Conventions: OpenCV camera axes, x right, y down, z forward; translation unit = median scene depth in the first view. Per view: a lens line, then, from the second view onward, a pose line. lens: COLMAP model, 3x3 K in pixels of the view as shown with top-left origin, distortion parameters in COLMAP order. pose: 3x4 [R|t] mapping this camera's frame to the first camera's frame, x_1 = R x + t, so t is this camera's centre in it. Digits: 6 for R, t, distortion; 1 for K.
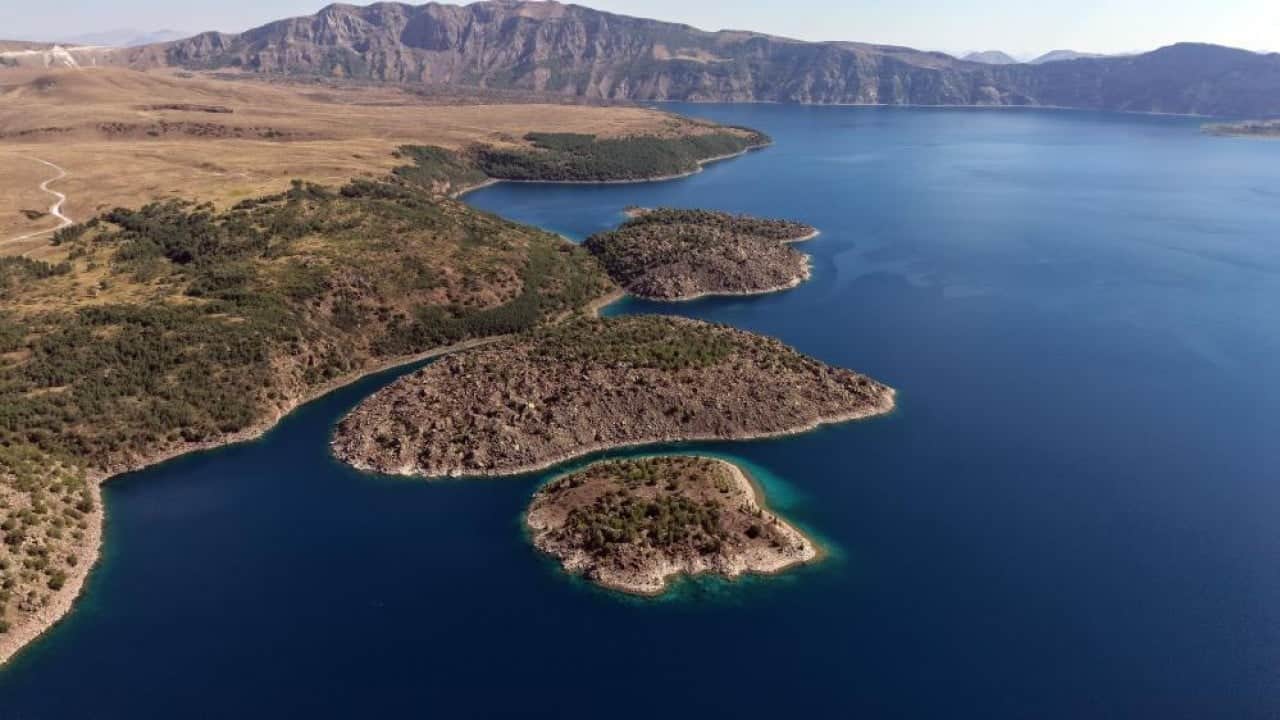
lens RADIAL K [[865.9, 0, 642.1], [0, 865.9, 340.1], [0, 0, 1]] dist [0.056095, -0.058626]
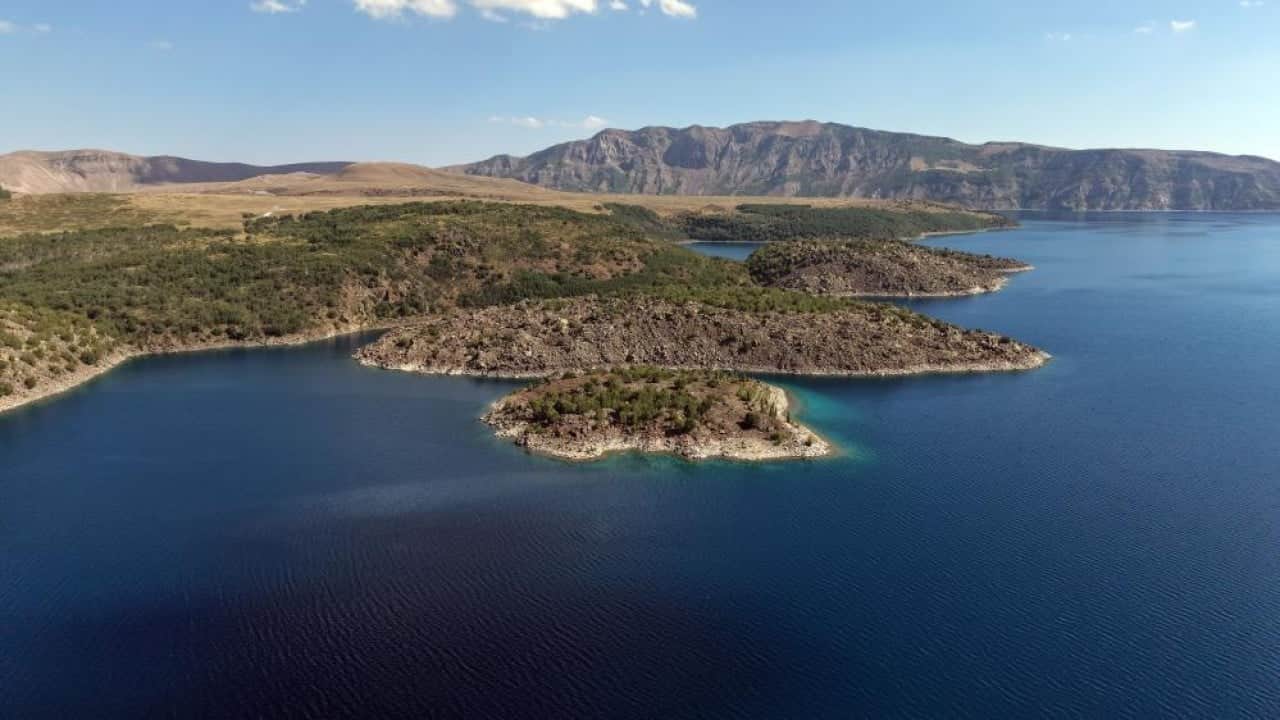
lens RADIAL K [[857.6, 0, 640.0], [0, 857.6, 360.0], [0, 0, 1]] dist [0.054178, -0.061663]
pose [[0.951843, 0.051643, -0.302205, 0.079707], [-0.092033, 0.988380, -0.120974, 0.082231], [0.292446, 0.142961, 0.945536, 0.086514]]
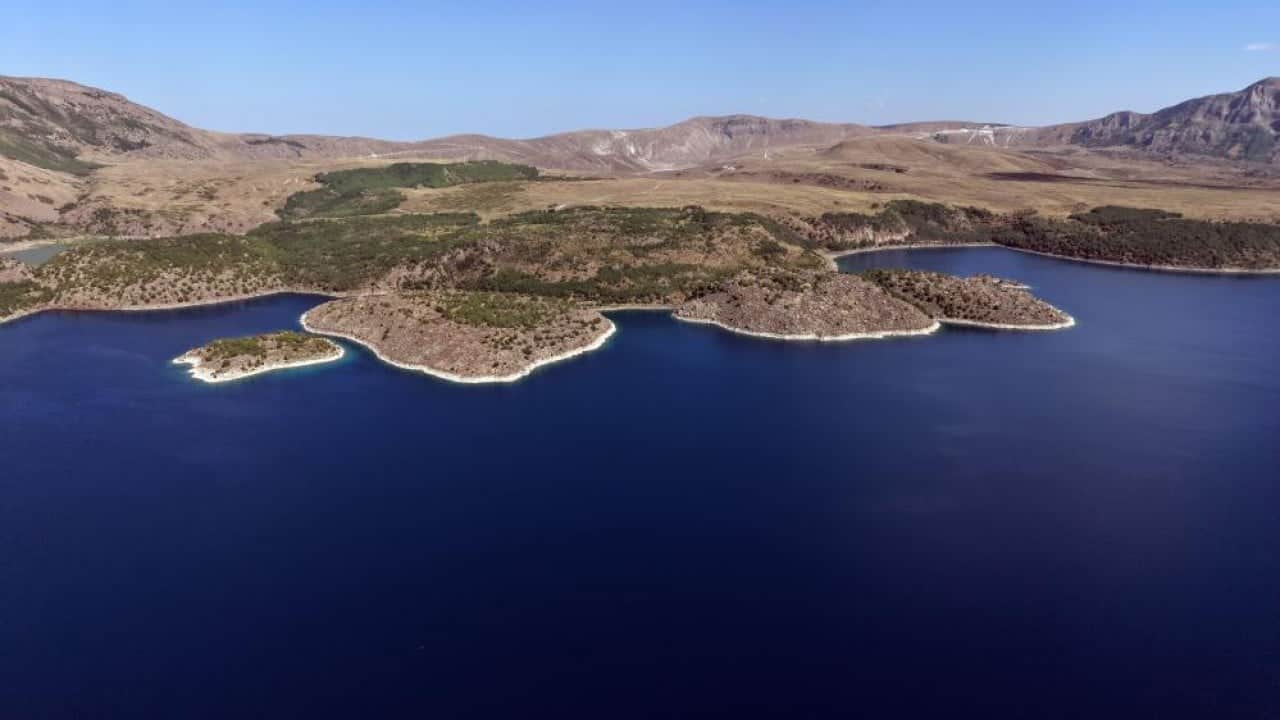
lens RADIAL K [[865.9, 0, 642.1], [0, 865.9, 340.1], [0, 0, 1]] dist [0.056095, -0.058626]
pose [[0.429936, 0.213808, -0.877178, 0.586569], [-0.295783, 0.951294, 0.086900, -0.060813], [0.853034, 0.222093, 0.472236, 0.274071]]
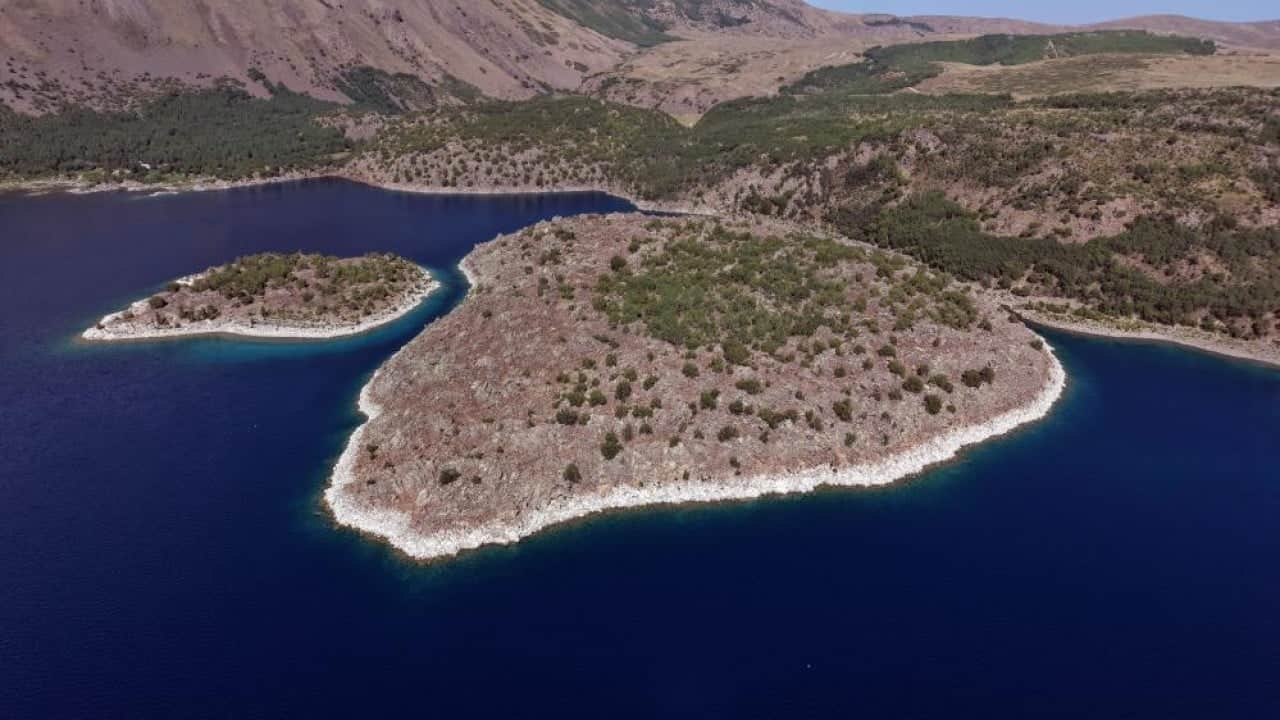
lens RADIAL K [[854.4, 0, 644.5], [0, 854.4, 364.7], [0, 0, 1]] dist [0.060270, -0.056528]
pose [[-0.290984, 0.343951, -0.892763, 0.236009], [-0.313707, 0.847251, 0.428666, -0.074563], [0.903834, 0.404801, -0.138636, 0.487451]]
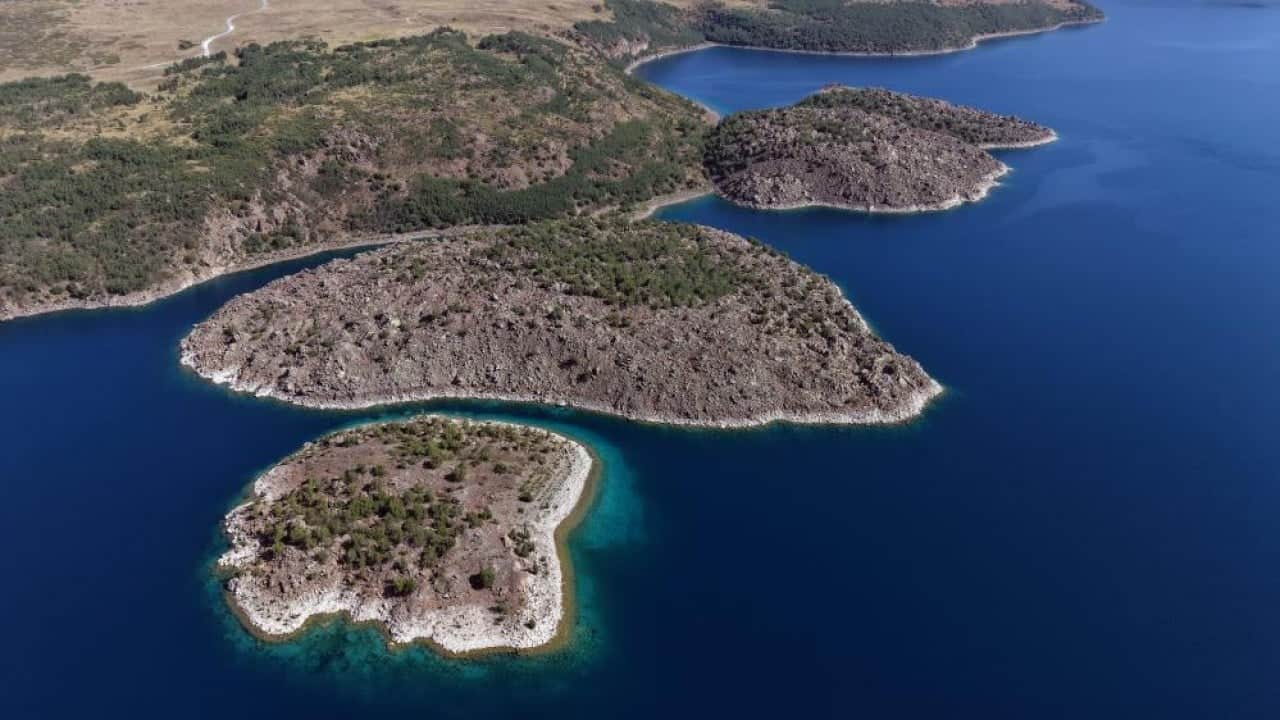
lens RADIAL K [[862.9, 0, 640.0], [0, 862.9, 360.0], [0, 0, 1]] dist [0.009450, 0.002851]
pose [[0.921890, 0.184457, -0.340725, 0.133183], [-0.128905, 0.975325, 0.179235, -0.022604], [0.365379, -0.121314, 0.922920, 0.143650]]
